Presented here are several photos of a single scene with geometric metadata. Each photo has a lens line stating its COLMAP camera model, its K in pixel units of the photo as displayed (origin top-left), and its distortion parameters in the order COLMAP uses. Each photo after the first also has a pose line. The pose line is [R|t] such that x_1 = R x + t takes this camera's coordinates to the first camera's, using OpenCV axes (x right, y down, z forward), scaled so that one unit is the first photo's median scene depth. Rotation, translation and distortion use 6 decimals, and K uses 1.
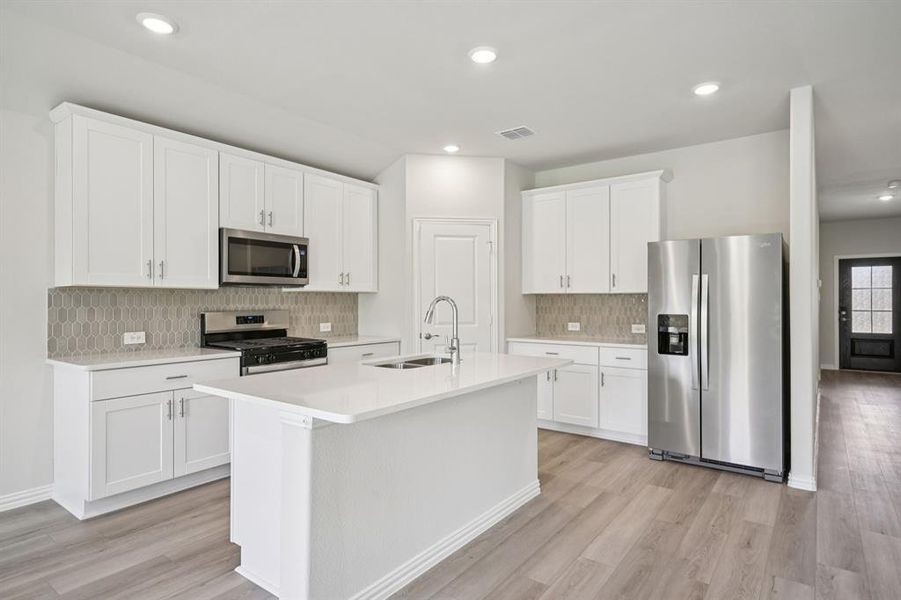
lens RADIAL K [[493.9, 0, 455.2], [0, 493.9, 300.4], [0, 0, 1]] dist [0.013419, 0.001093]
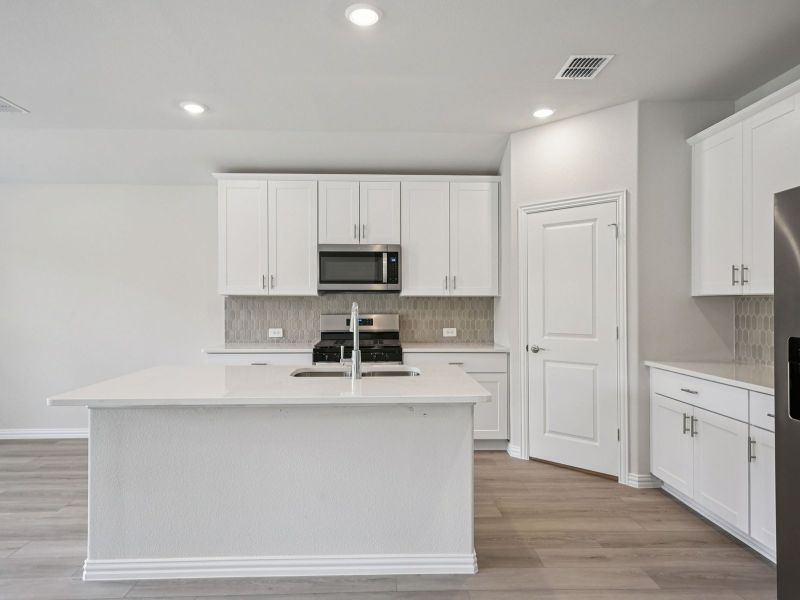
lens RADIAL K [[493.9, 0, 392.0], [0, 493.9, 306.1], [0, 0, 1]] dist [0.015137, -0.000451]
pose [[0.617244, 0.005253, -0.786754, 0.511016], [-0.000718, 0.999981, 0.006113, -0.004510], [0.786771, -0.003209, 0.617236, 0.352554]]
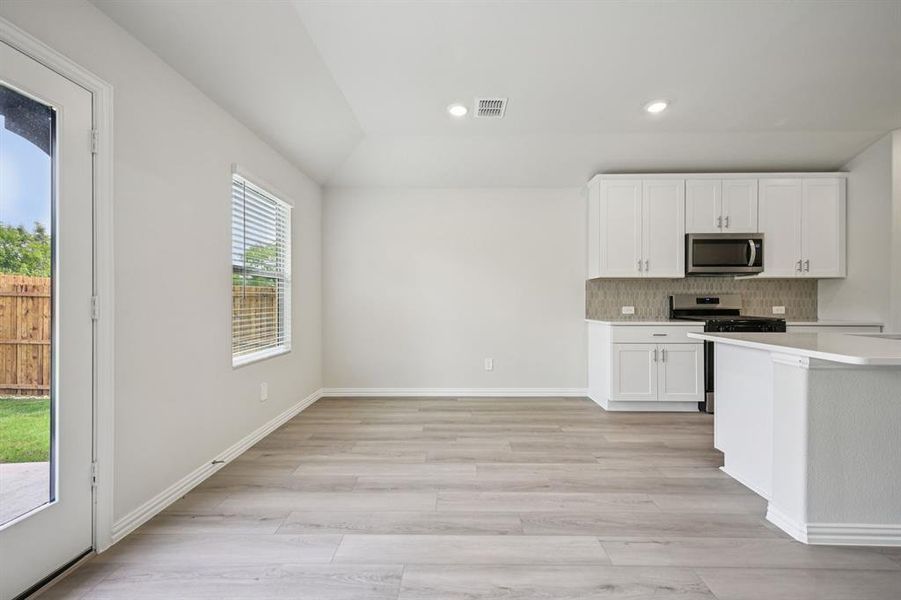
lens RADIAL K [[356.3, 0, 451.7], [0, 356.3, 300.8], [0, 0, 1]] dist [0.006251, 0.000190]
pose [[0.581571, 0.000730, -0.813495, -0.032658], [0.000483, 0.999999, 0.001243, 0.036783], [0.813495, -0.001115, 0.581570, -0.114042]]
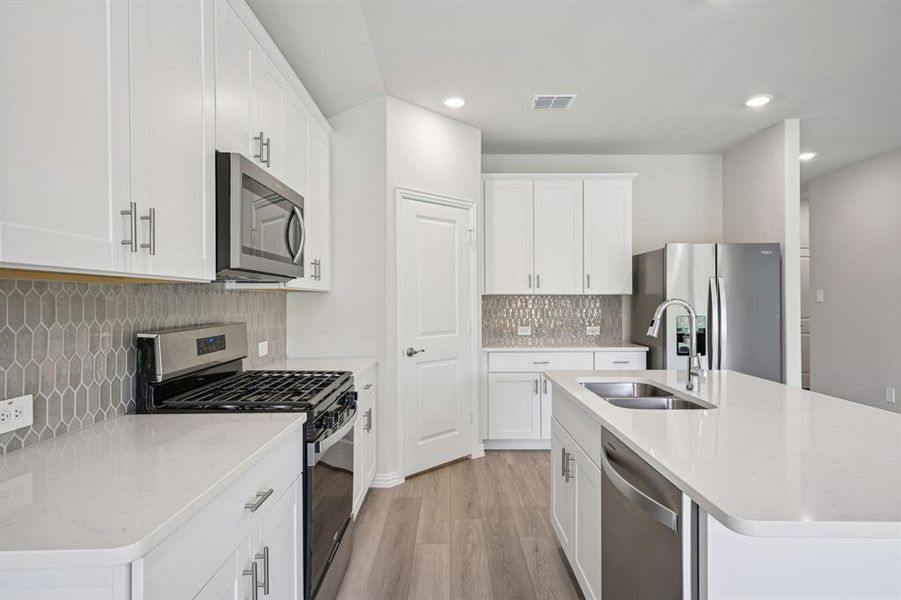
lens RADIAL K [[493.9, 0, 456.4], [0, 493.9, 297.3], [0, 0, 1]] dist [0.013419, 0.001093]
pose [[0.794813, 0.000590, 0.606854, -0.511002], [0.002847, 0.999985, -0.004701, -0.005833], [-0.606848, 0.005464, 0.794799, 0.436208]]
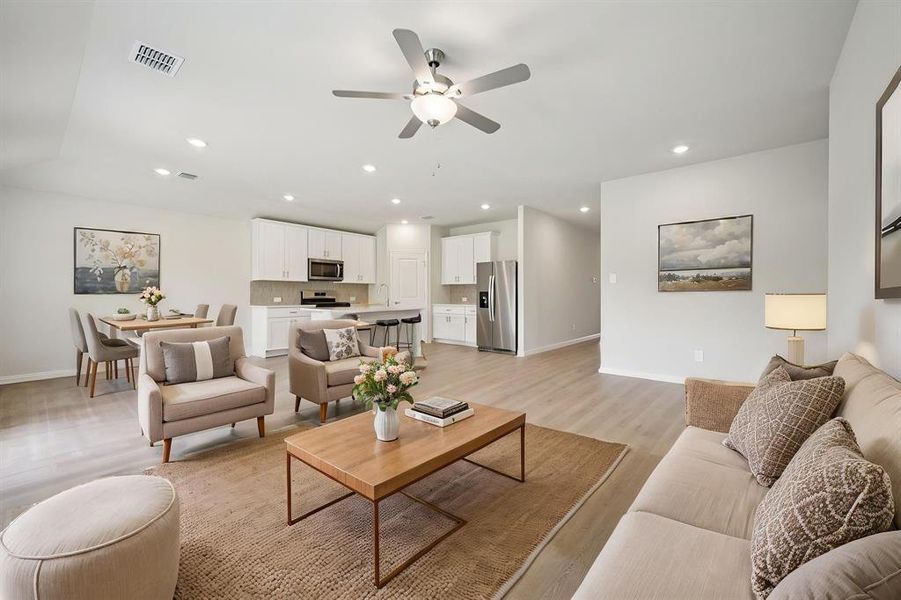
lens RADIAL K [[356.3, 0, 452.6], [0, 356.3, 295.1], [0, 0, 1]] dist [0.006251, 0.000190]
pose [[0.997891, 0.001683, -0.064886, 0.360148], [-0.001571, 0.999997, 0.001775, 0.038531], [0.064889, -0.001669, 0.997891, -0.732656]]
